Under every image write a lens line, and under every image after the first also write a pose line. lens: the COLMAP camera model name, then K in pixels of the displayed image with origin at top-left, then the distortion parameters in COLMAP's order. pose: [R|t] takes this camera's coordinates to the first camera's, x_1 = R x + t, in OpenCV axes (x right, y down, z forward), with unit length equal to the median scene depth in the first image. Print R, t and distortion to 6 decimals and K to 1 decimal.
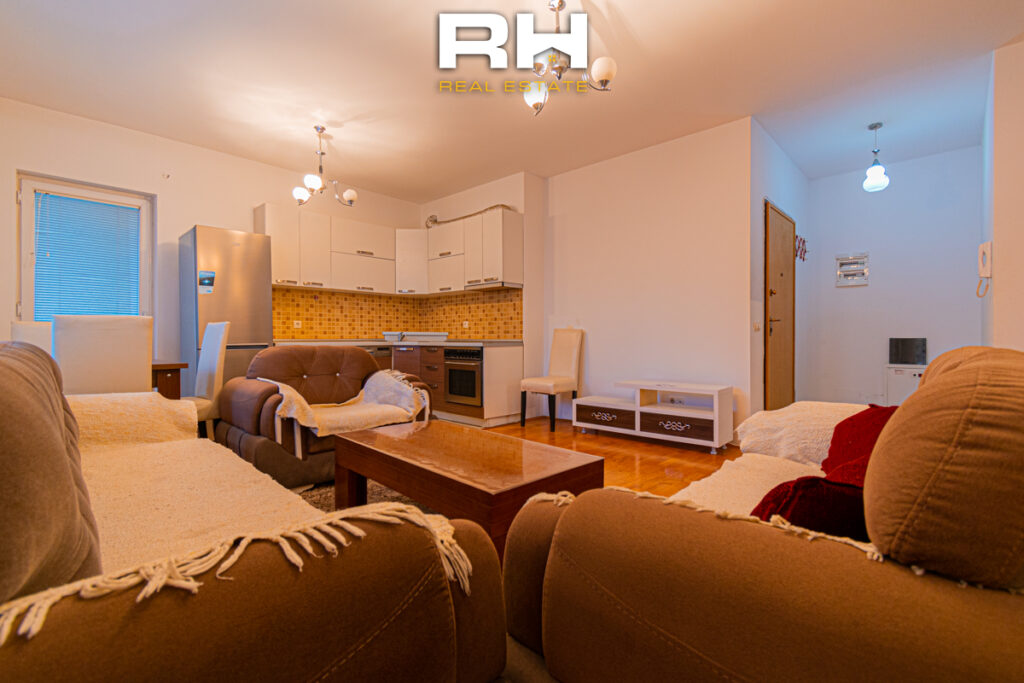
lens RADIAL K [[453.9, 0, 512.0], [0, 453.9, 341.5], [0, 0, 1]] dist [0.000355, 0.000009]
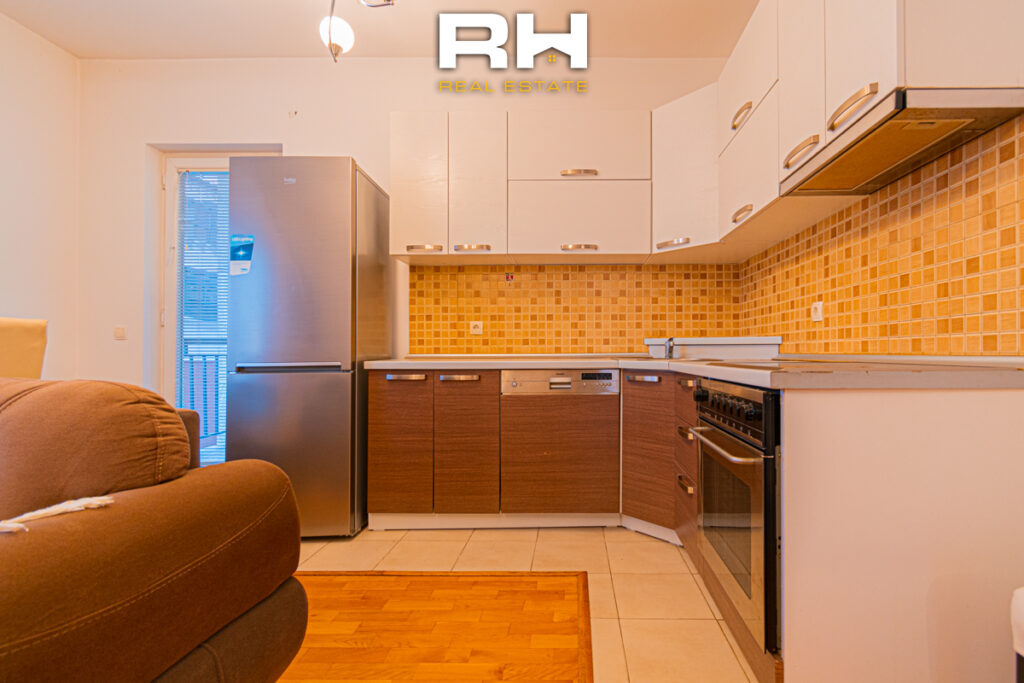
lens RADIAL K [[534.4, 0, 512.0], [0, 534.4, 341.5], [0, 0, 1]] dist [0.018570, 0.000005]
pose [[0.699682, -0.016953, -0.714254, 0.026324], [-0.001503, 0.999681, -0.025200, -0.004201], [0.714453, 0.018706, 0.699433, 0.562873]]
